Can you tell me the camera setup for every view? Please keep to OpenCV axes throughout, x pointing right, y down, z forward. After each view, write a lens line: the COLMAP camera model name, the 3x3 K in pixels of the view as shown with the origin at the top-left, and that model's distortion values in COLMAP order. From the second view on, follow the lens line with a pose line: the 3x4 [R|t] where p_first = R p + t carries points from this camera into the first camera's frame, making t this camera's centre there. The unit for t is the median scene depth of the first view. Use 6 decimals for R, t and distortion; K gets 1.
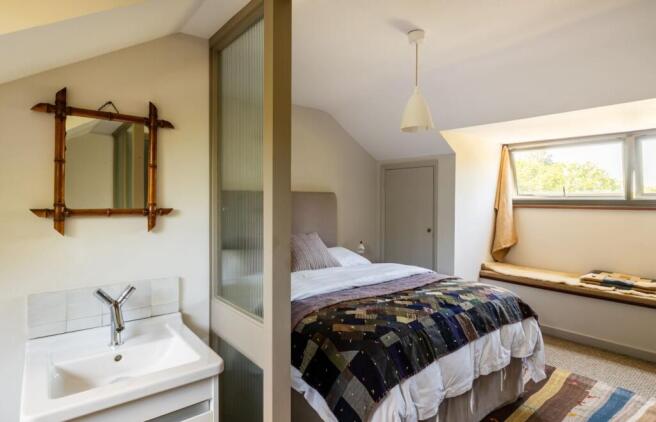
lens RADIAL K [[352.9, 0, 327.8], [0, 352.9, 206.5], [0, 0, 1]] dist [-0.004086, -0.000218]
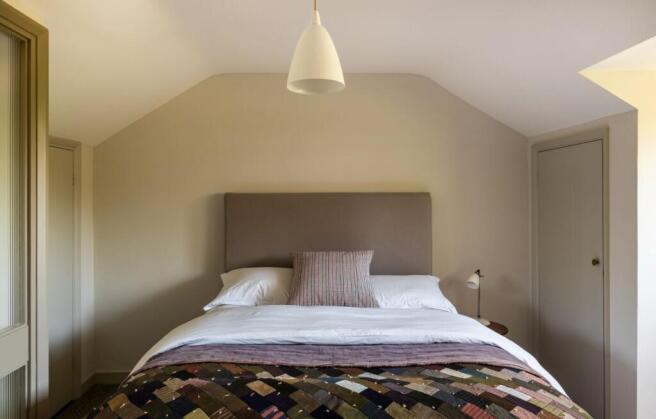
lens RADIAL K [[431.0, 0, 336.8], [0, 431.0, 194.3], [0, 0, 1]] dist [0.008852, 0.002646]
pose [[0.792048, -0.013402, -0.610312, 0.493337], [-0.006276, 0.999527, -0.030093, -0.014565], [0.610427, 0.027665, 0.791589, 0.336753]]
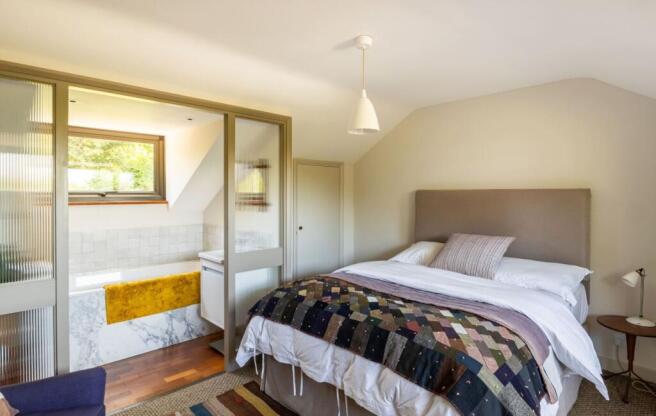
lens RADIAL K [[350.7, 0, 325.4], [0, 350.7, 206.8], [0, 0, 1]] dist [0.003637, 0.000336]
pose [[0.083556, 0.026718, -0.996145, 0.870279], [-0.021798, 0.999450, 0.024978, -0.013375], [0.996265, 0.019626, 0.084092, 0.569745]]
